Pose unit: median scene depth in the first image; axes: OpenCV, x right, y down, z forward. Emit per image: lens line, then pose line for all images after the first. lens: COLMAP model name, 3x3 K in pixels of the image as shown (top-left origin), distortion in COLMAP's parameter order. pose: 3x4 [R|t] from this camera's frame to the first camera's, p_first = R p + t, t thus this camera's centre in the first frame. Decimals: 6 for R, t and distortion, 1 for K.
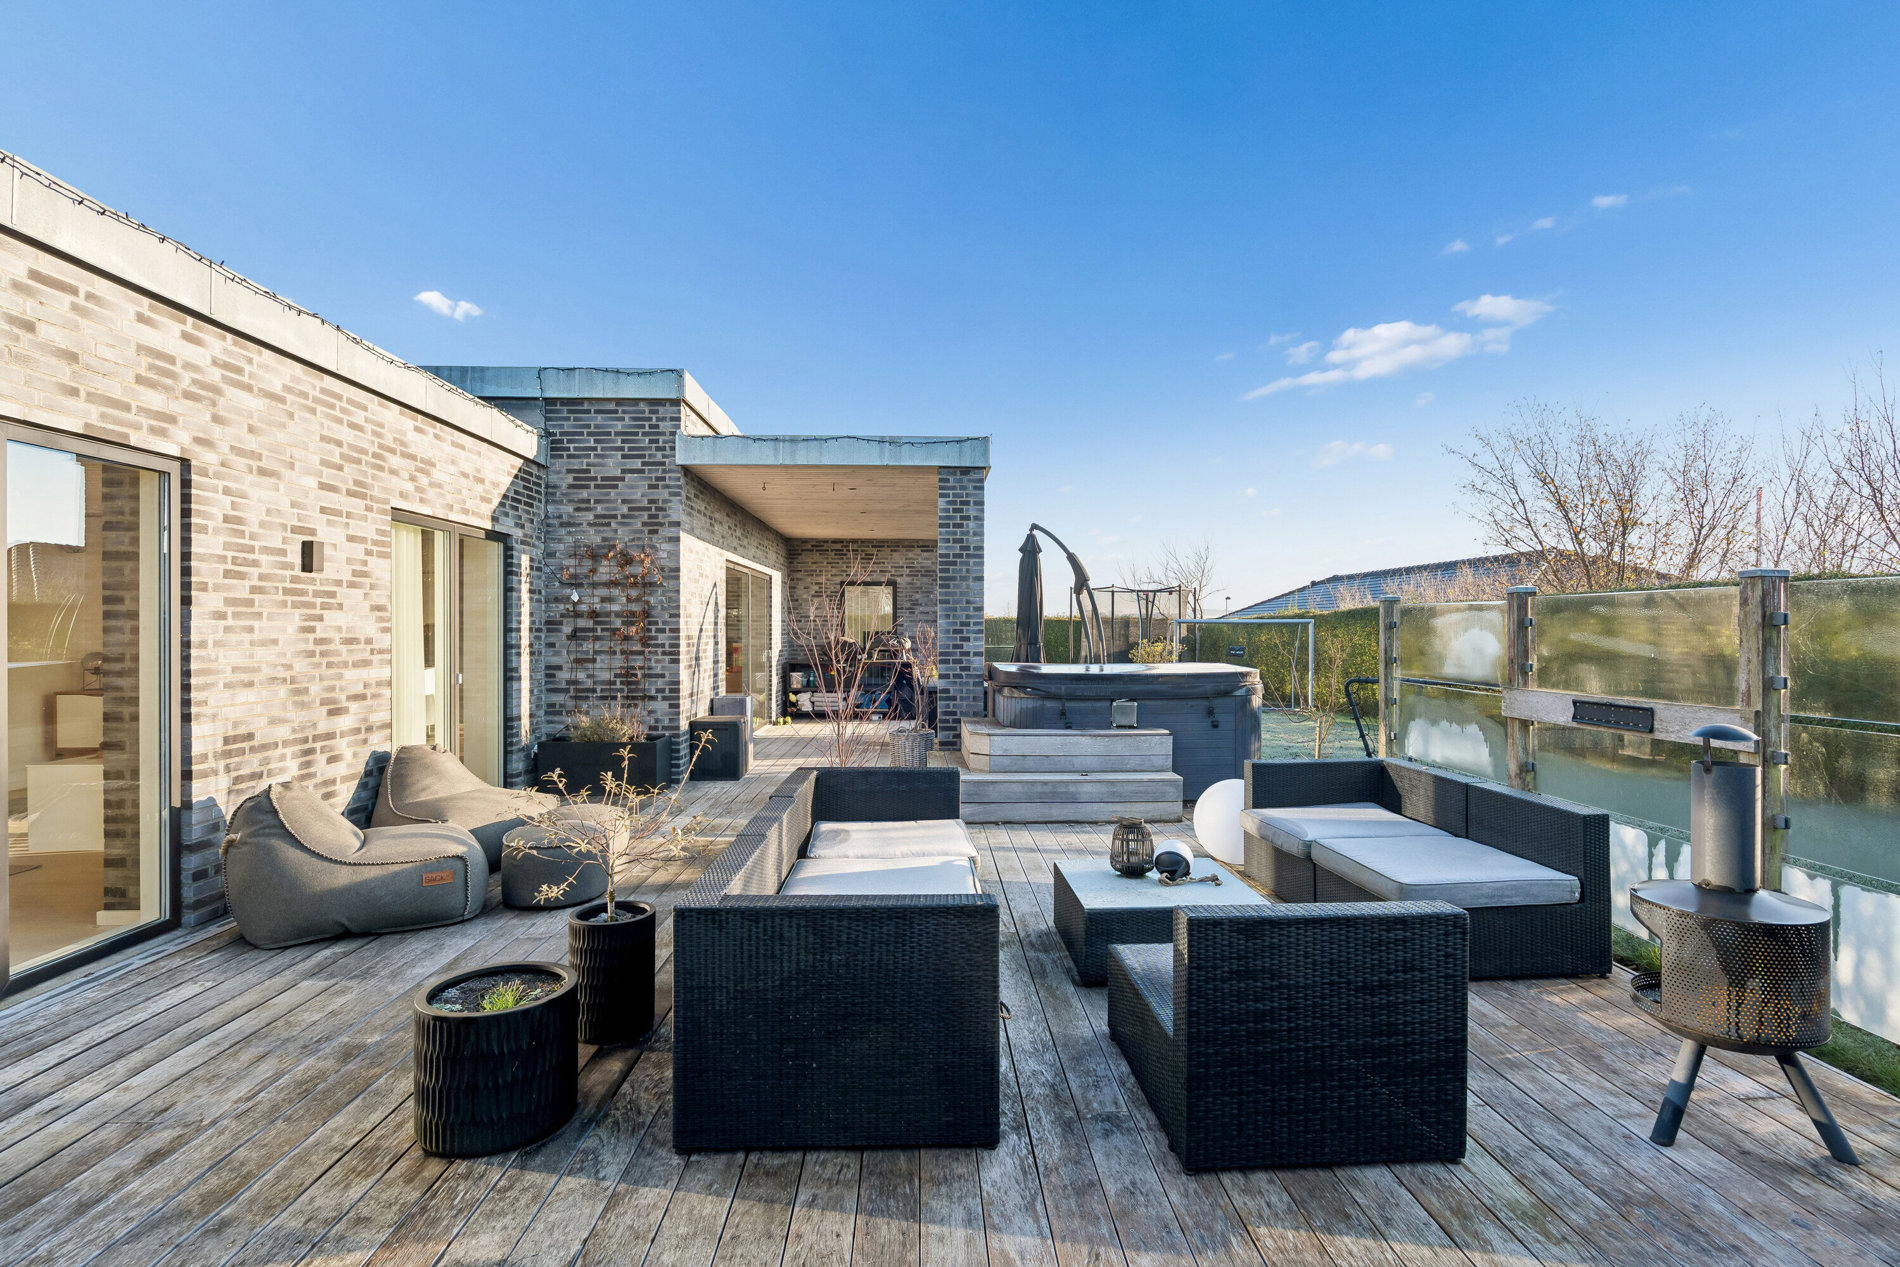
lens RADIAL K [[934.2, 0, 950.0], [0, 934.2, 633.5], [0, 0, 1]] dist [-0.002054, 0.000917]
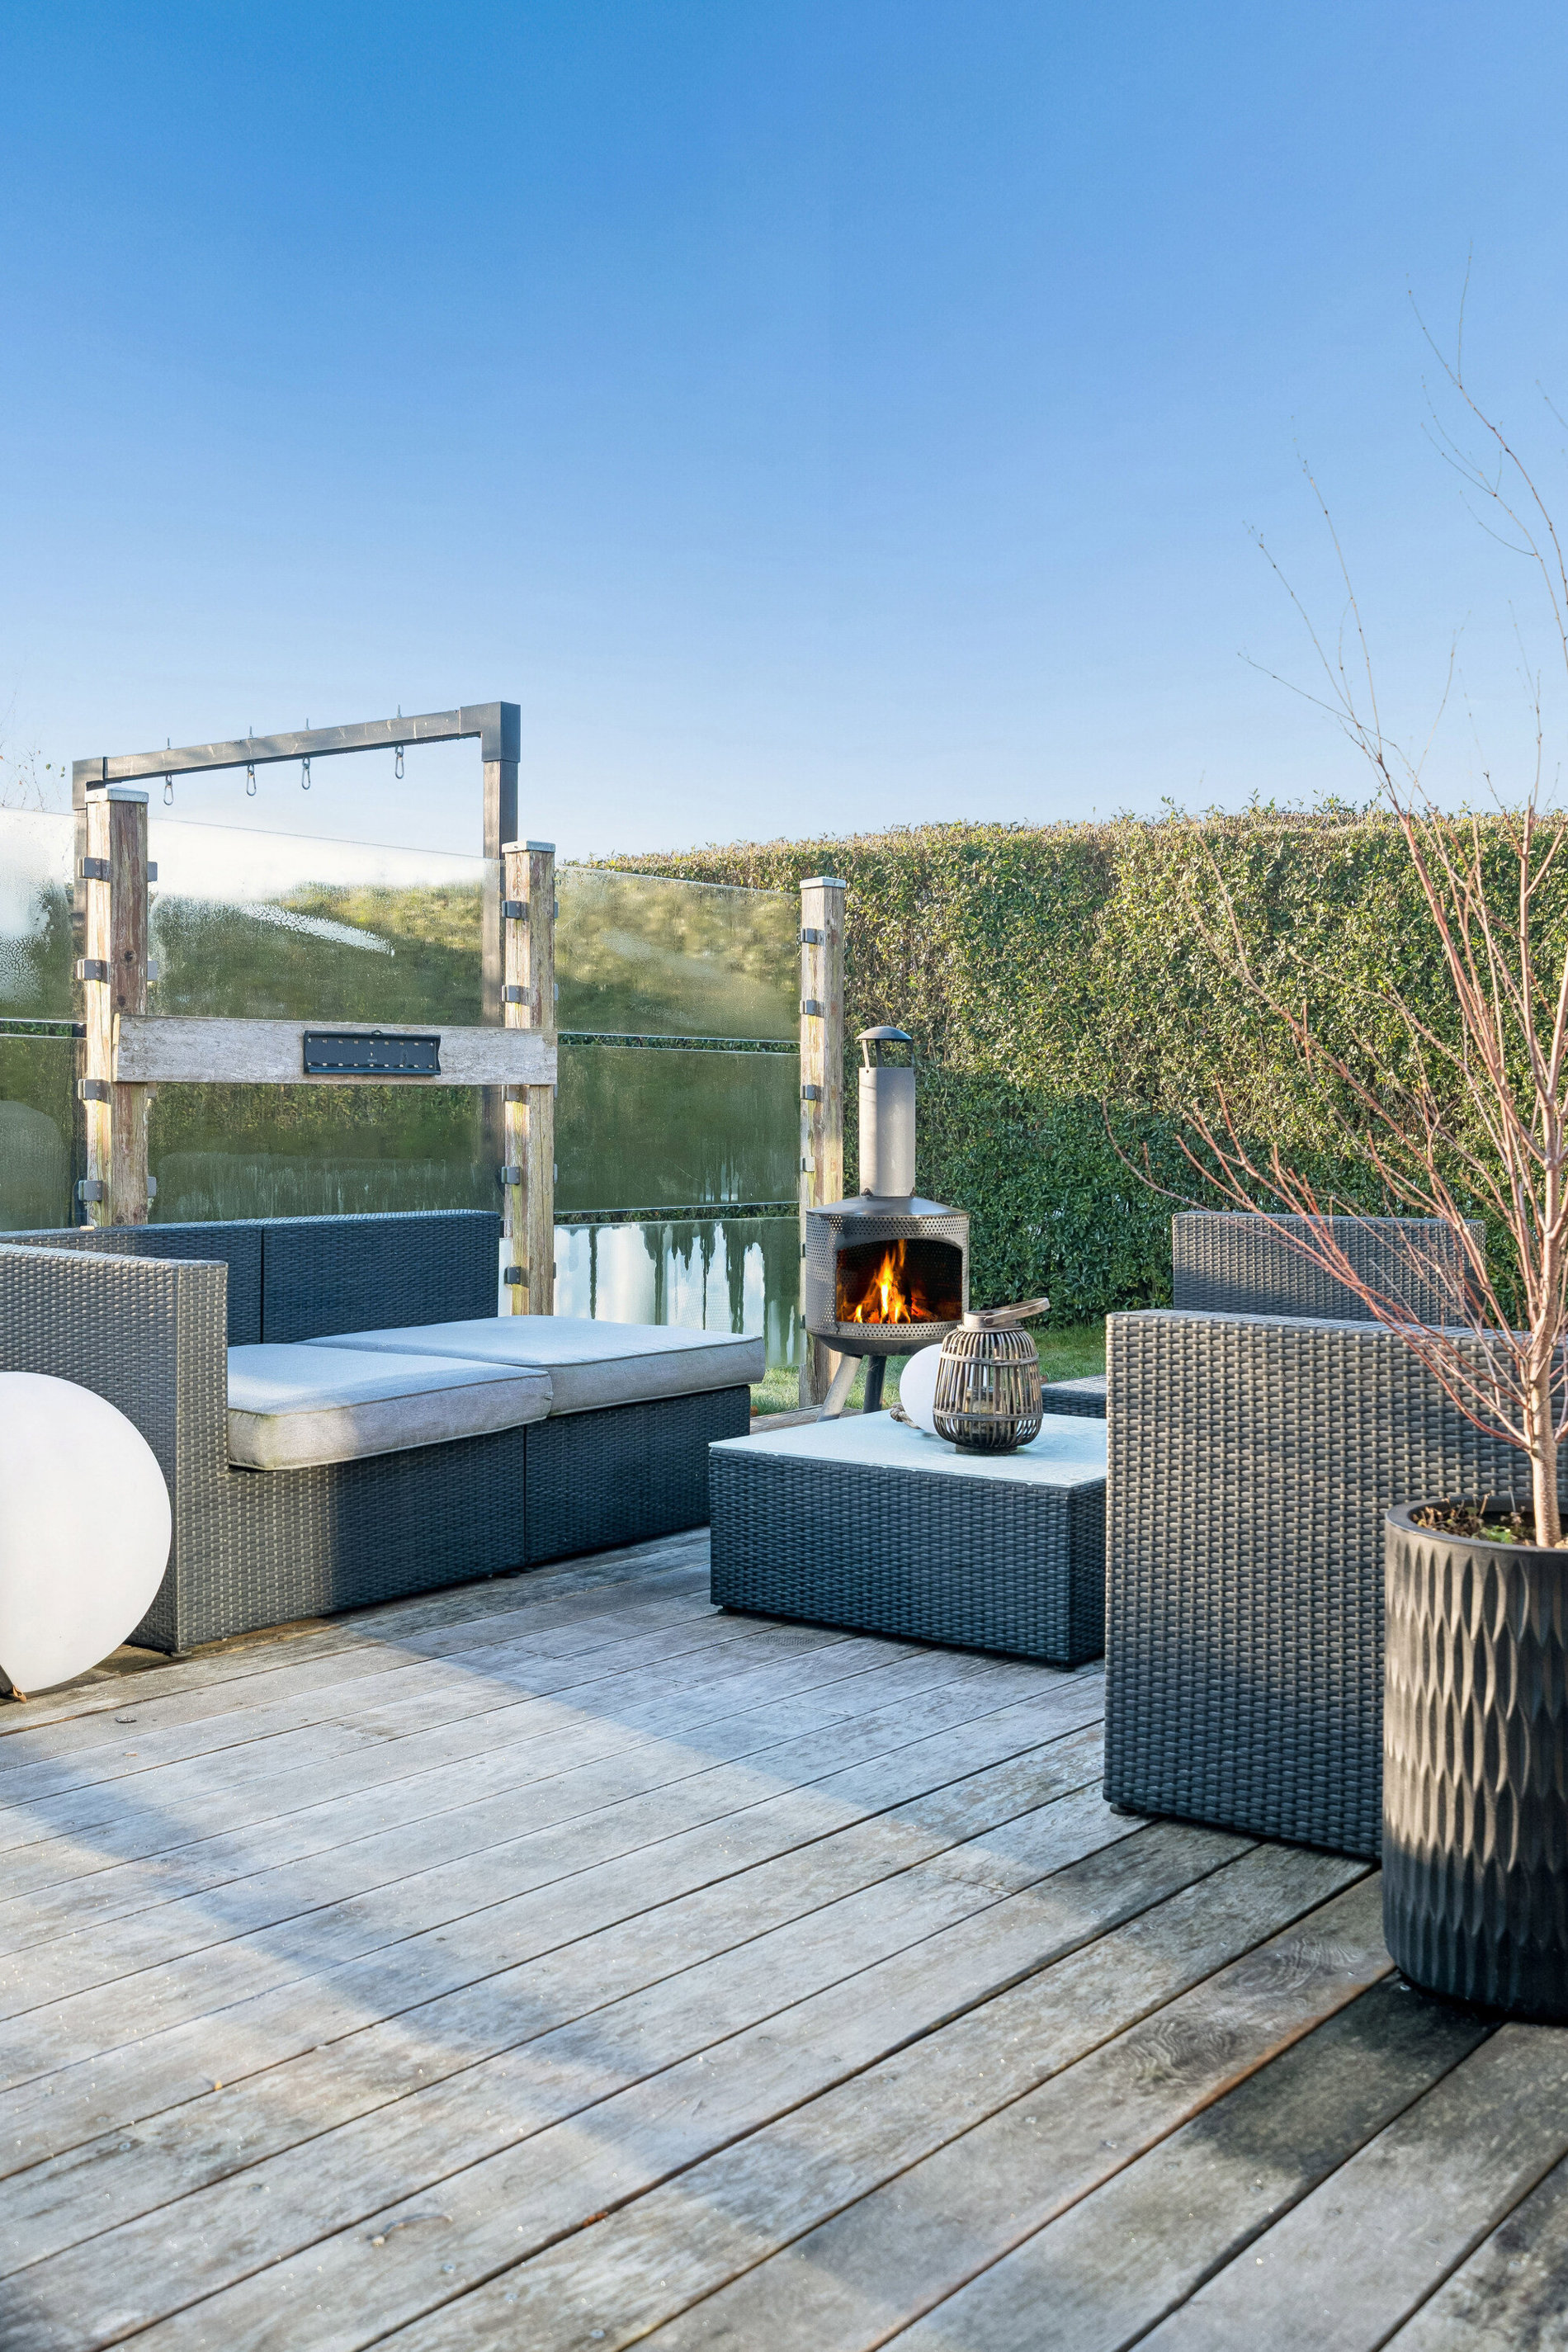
lens RADIAL K [[2392.5, 0, 784.0], [0, 2392.5, 1176.0], [0, 0, 1]] dist [-0.020017, -0.020537]
pose [[-0.774063, -0.034973, 0.632142, -0.232647], [-0.011240, 0.999075, 0.041510, 0.052845], [-0.633009, 0.025026, -0.773740, 1.068344]]
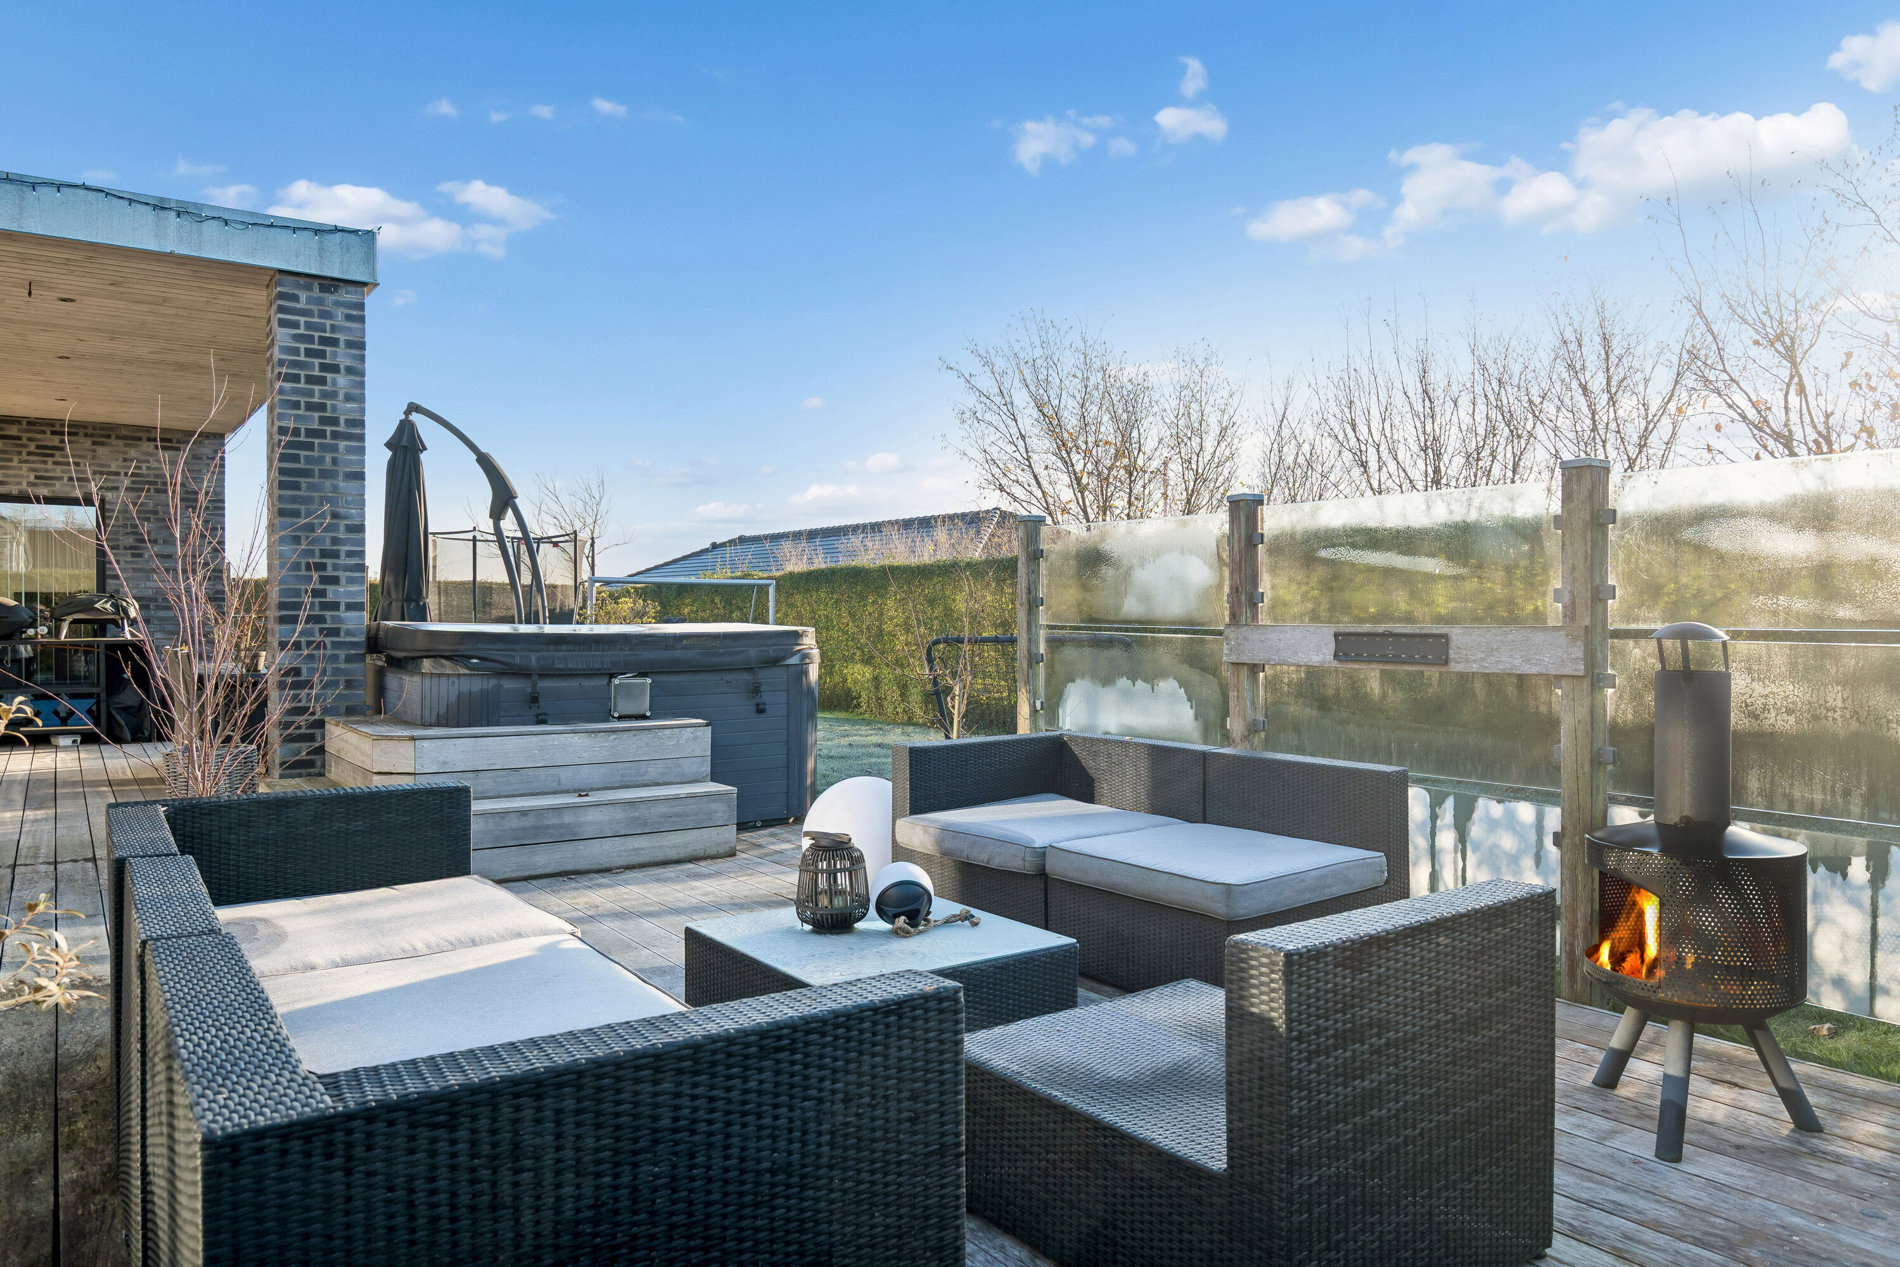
lens RADIAL K [[1288.1, 0, 950.0], [0, 1288.1, 633.5], [0, 0, 1]] dist [-0.009799, 0.003046]
pose [[0.836532, -0.005537, 0.547890, -0.111399], [-0.000227, 0.999945, 0.010453, 0.034412], [-0.547918, -0.008868, 0.836485, 0.153676]]
